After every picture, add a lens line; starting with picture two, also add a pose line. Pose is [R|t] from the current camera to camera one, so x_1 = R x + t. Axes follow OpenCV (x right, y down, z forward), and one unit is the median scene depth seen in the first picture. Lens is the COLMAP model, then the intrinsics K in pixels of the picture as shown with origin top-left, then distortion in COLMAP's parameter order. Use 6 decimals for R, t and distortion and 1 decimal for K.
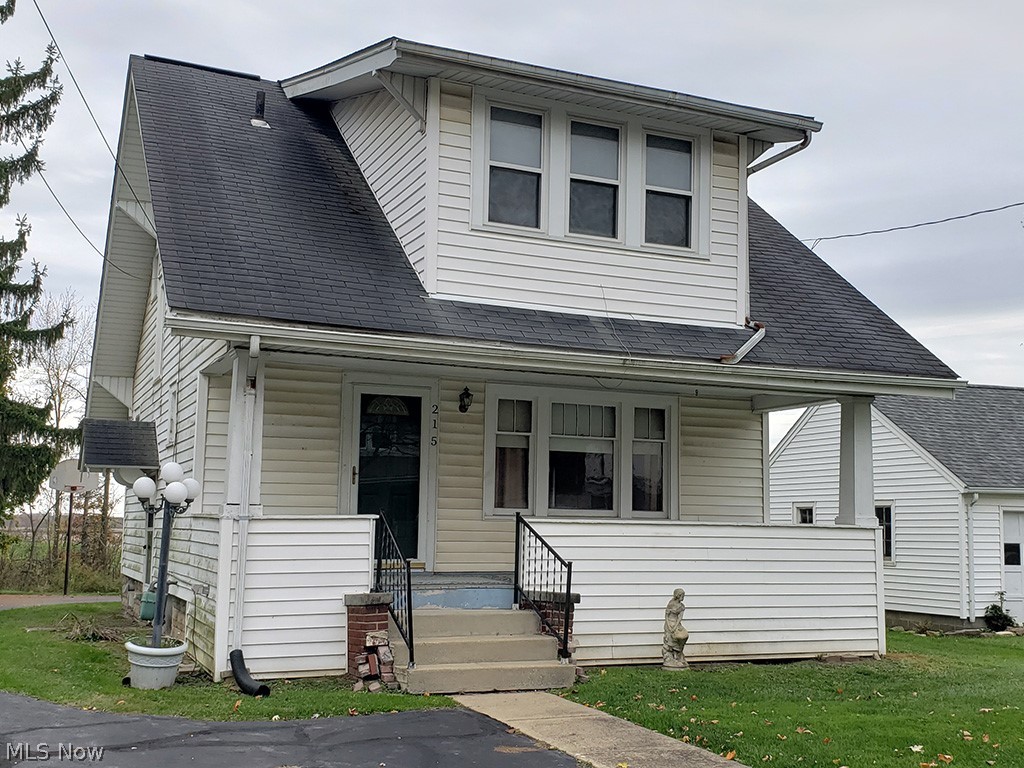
lens RADIAL K [[1142.4, 0, 583.1], [0, 1142.4, 373.9], [0, 0, 1]] dist [0.172463, -0.395330]
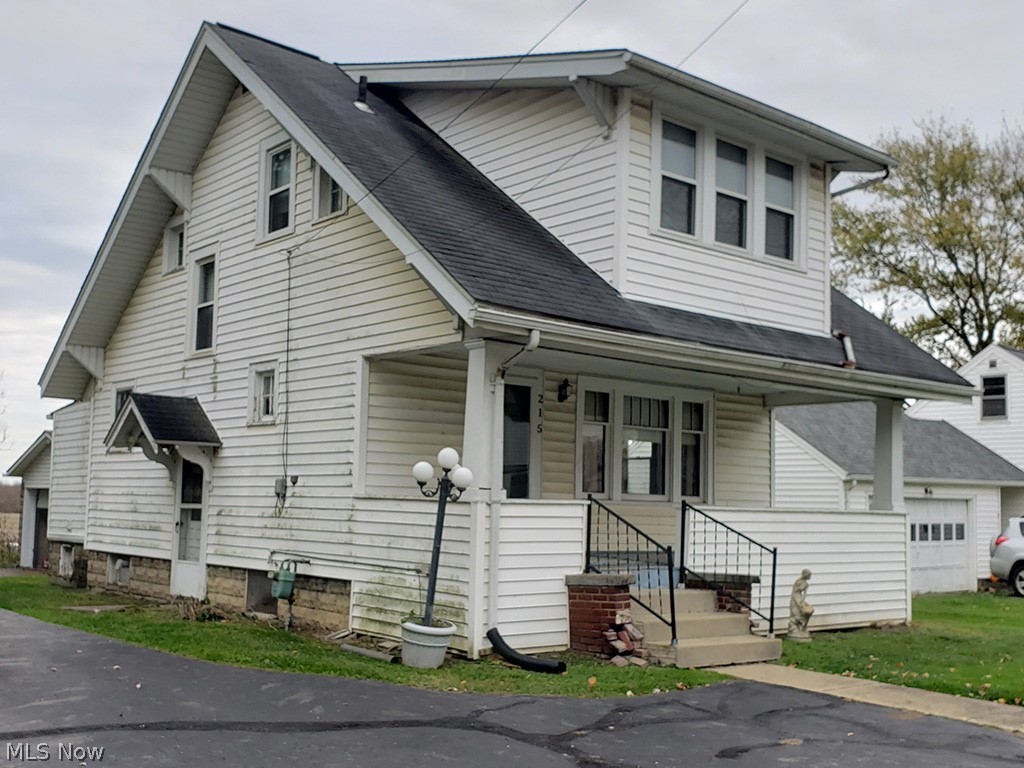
lens RADIAL K [[1091.1, 0, 512.0], [0, 1091.1, 384.0], [0, 0, 1]] dist [0.055322, -0.019261]
pose [[0.965884, 0.037476, 0.256250, -0.457927], [-0.044547, 0.998768, 0.021844, -0.003145], [-0.255115, -0.032514, 0.966364, 0.045249]]
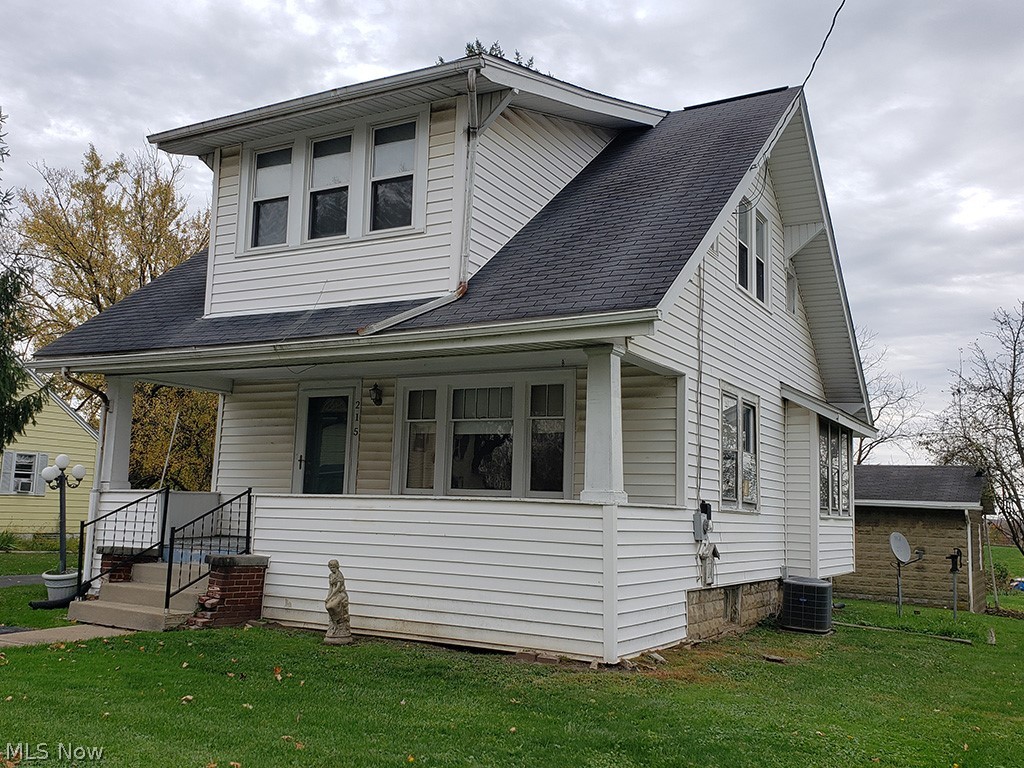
lens RADIAL K [[955.3, 0, 511.6], [0, 955.3, 360.7], [0, 0, 1]] dist [0.050597, -0.007820]
pose [[0.567895, -0.120790, -0.814190, 0.860780], [0.083456, 0.992526, -0.089036, 0.096361], [0.818859, -0.017386, 0.573731, 0.619166]]
